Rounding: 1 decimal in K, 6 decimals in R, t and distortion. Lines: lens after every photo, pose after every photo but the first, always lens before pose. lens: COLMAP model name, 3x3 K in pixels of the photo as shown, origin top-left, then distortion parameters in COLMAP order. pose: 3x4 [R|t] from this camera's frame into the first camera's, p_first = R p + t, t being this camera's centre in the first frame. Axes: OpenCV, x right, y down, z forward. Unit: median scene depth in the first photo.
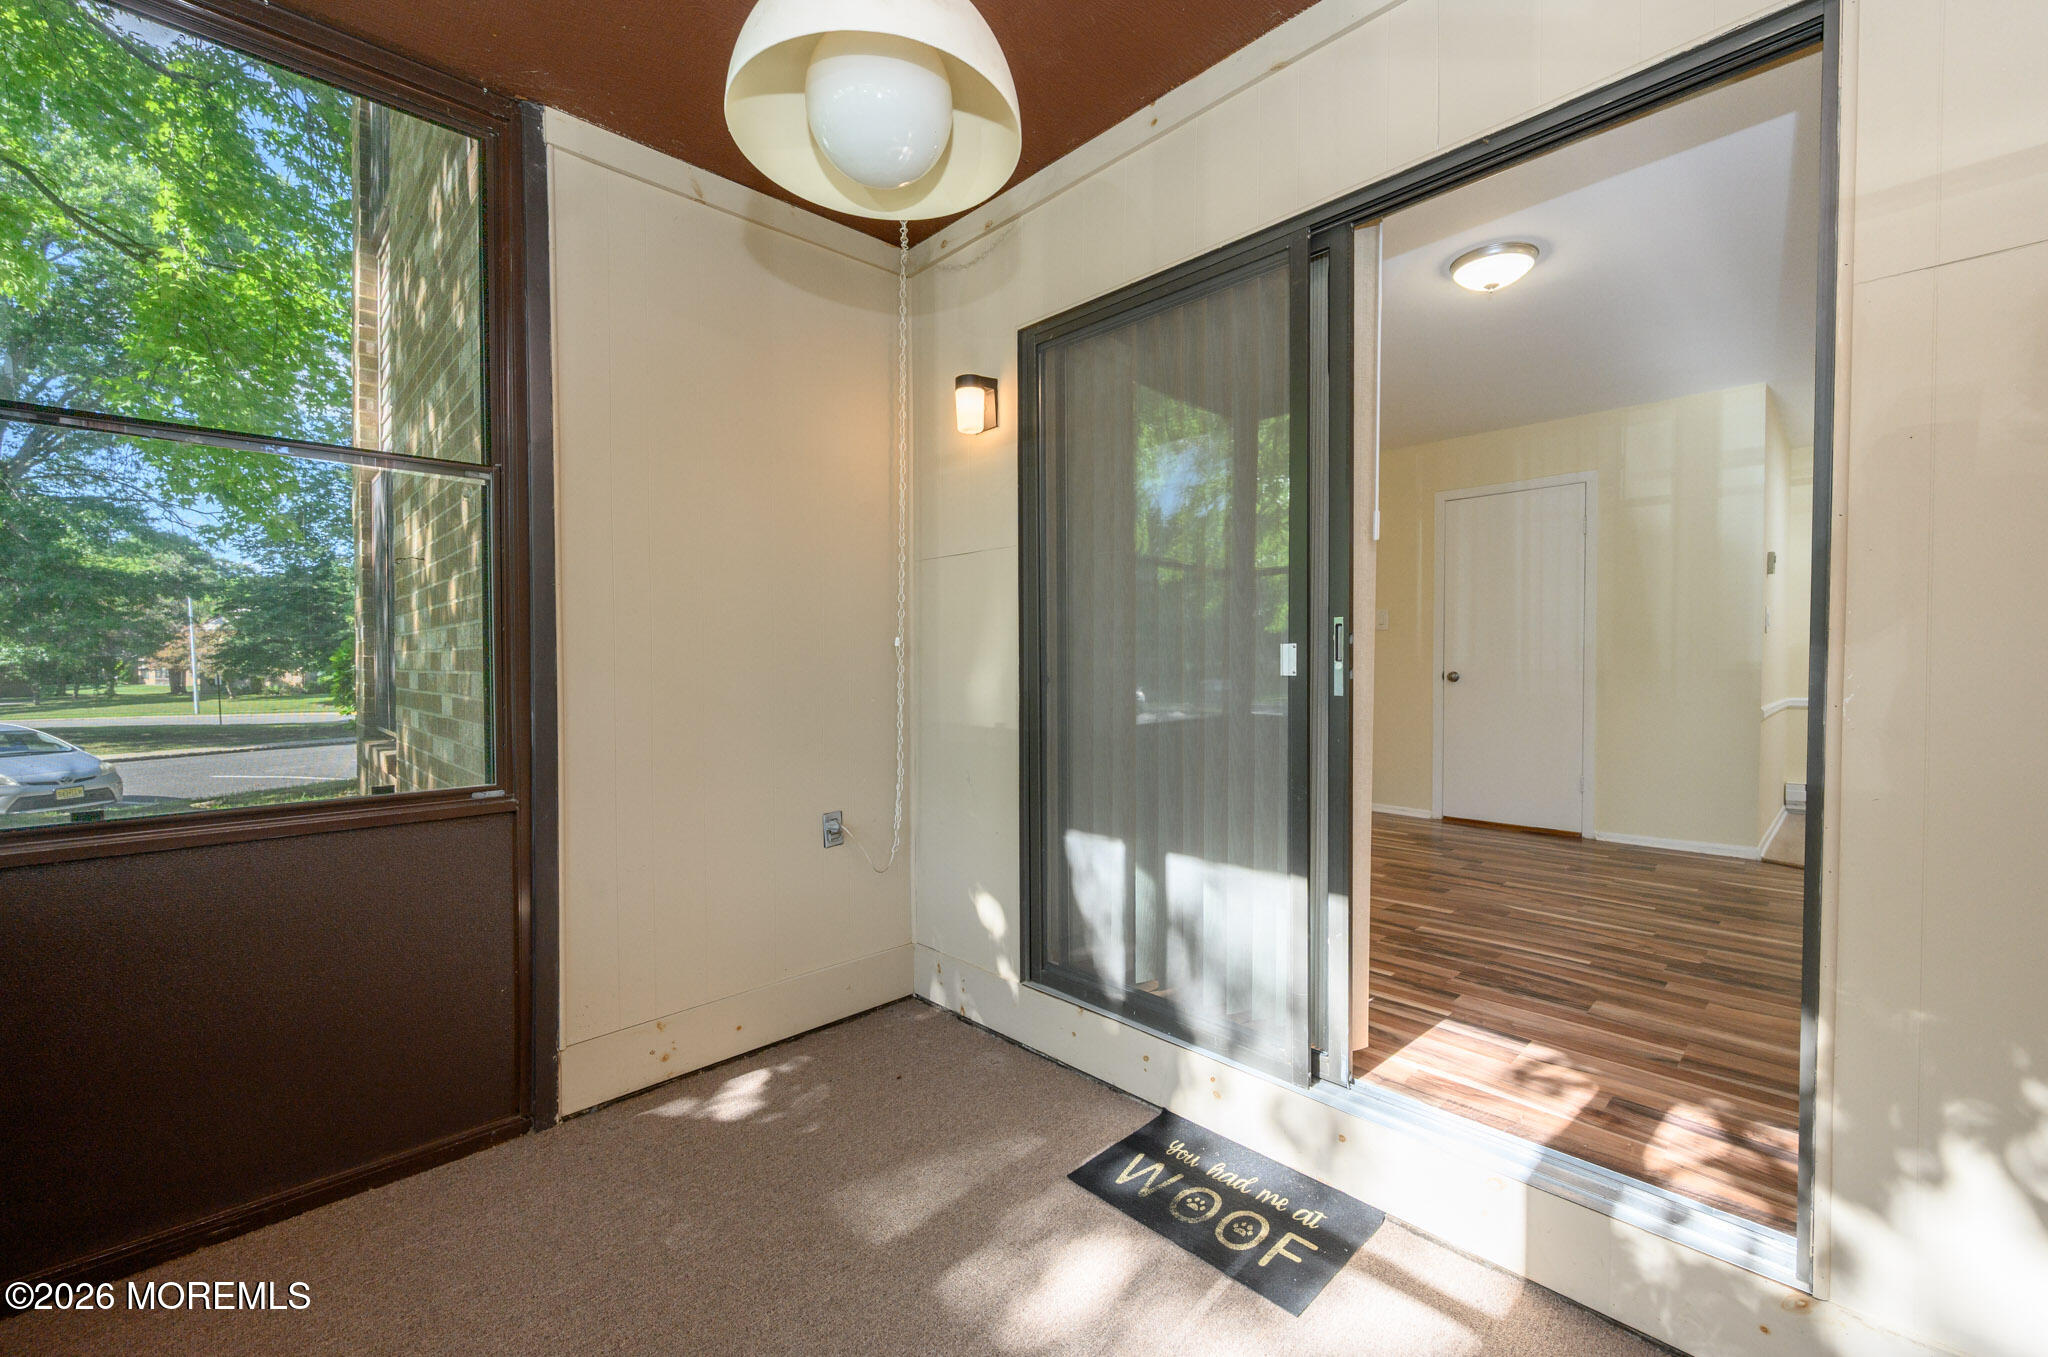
lens RADIAL K [[807.1, 0, 1024.7], [0, 807.1, 673.0], [0, 0, 1]] dist [-0.000151, -0.000204]
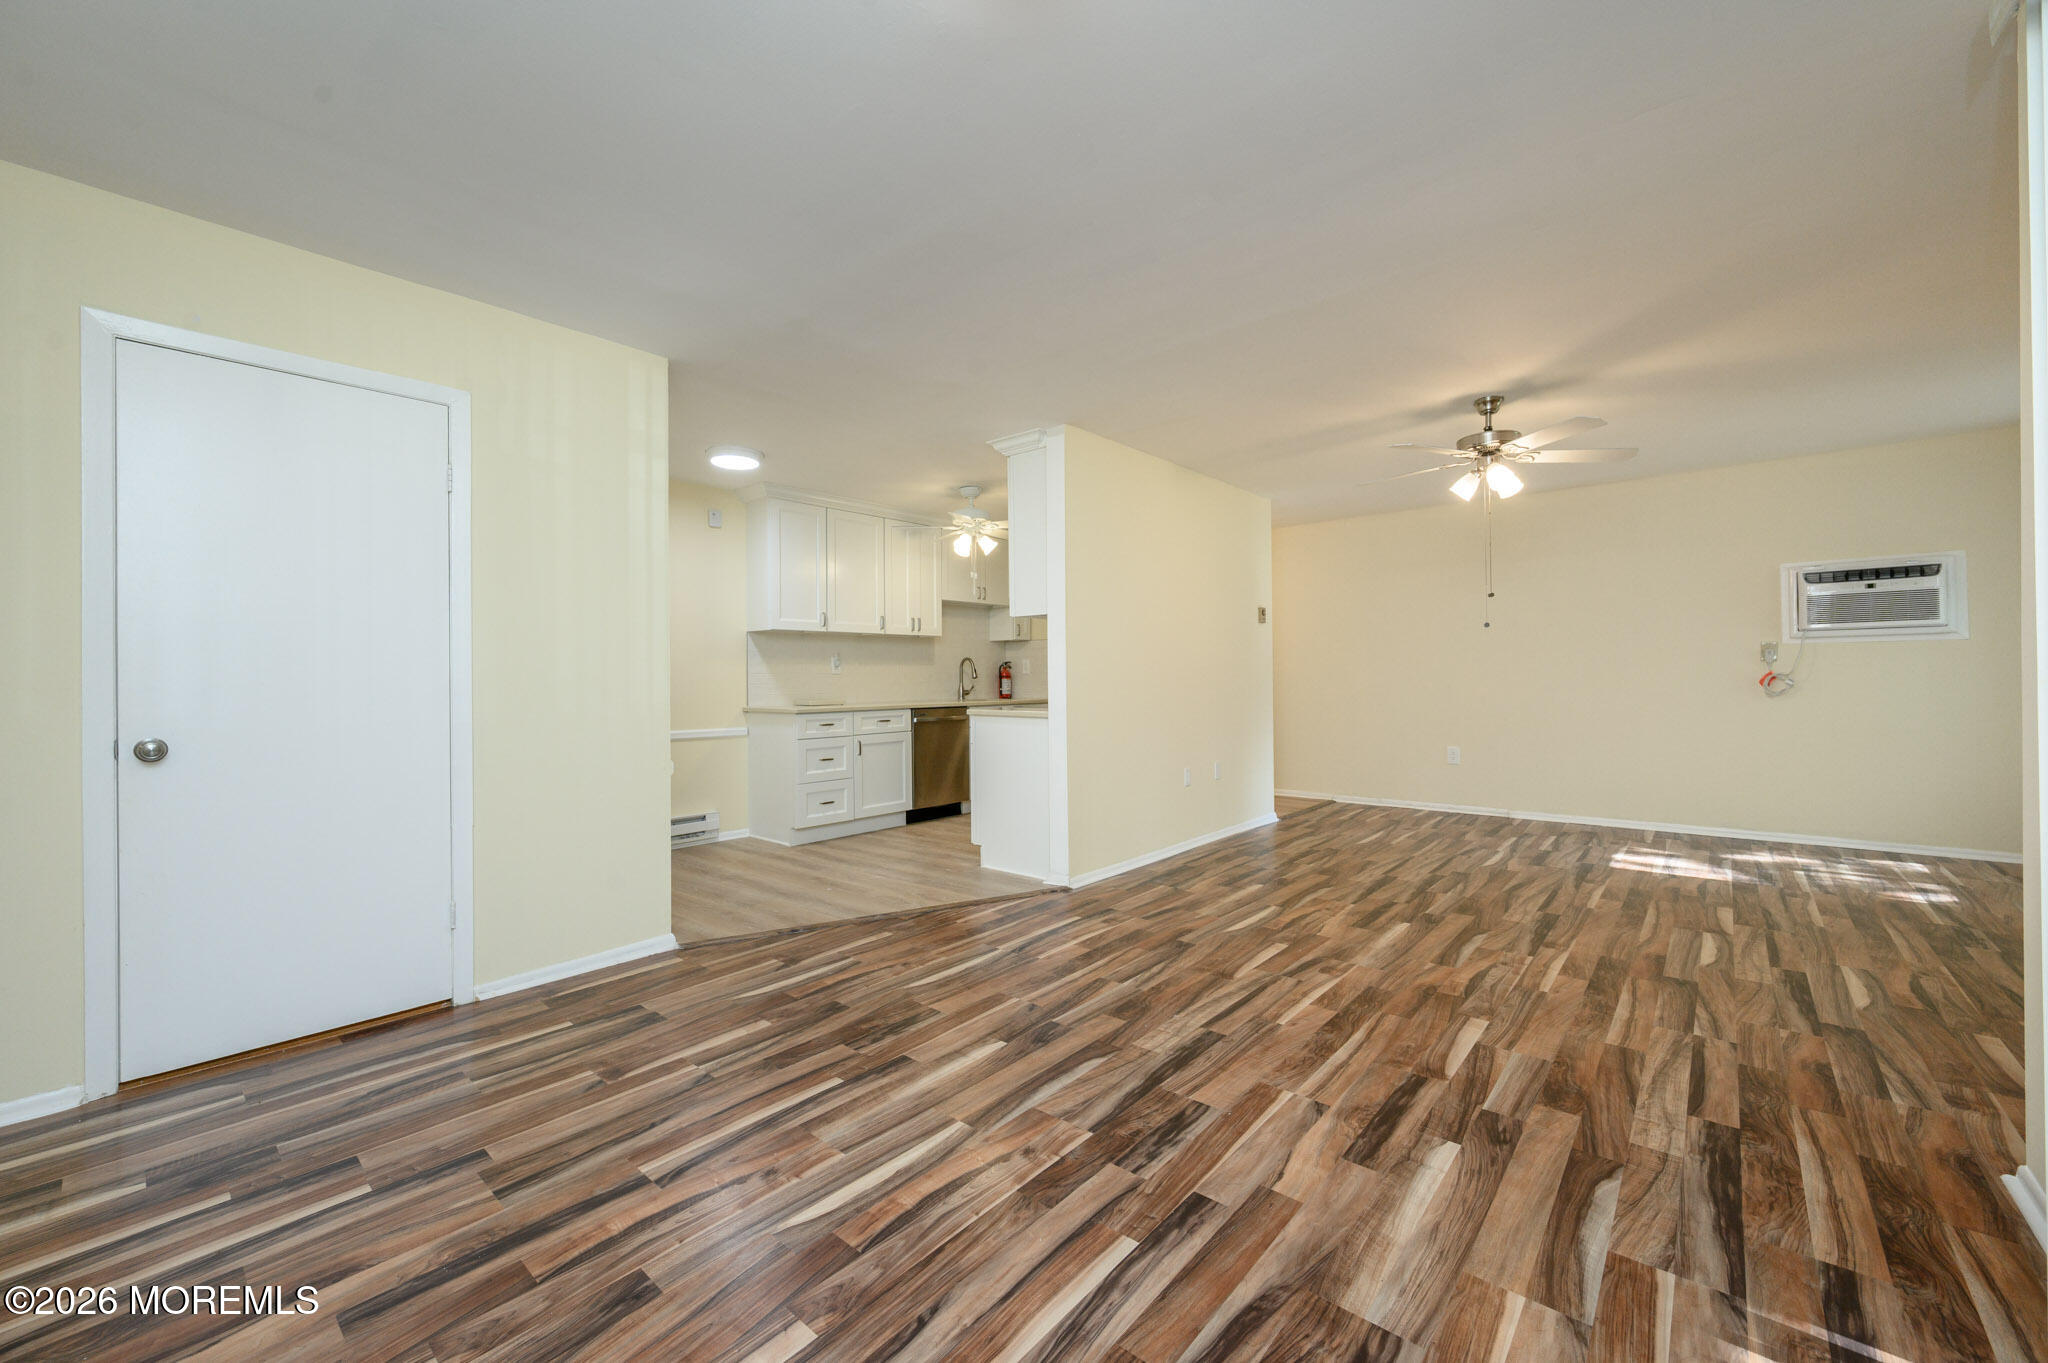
lens RADIAL K [[807.1, 0, 1015.2], [0, 807.1, 687.9], [0, 0, 1]] dist [-0.000151, -0.000204]
pose [[-0.075419, -0.005927, 0.997134, 0.132659], [0.024195, 0.999677, 0.007772, -0.040011], [-0.996858, 0.024712, -0.075251, 1.098459]]
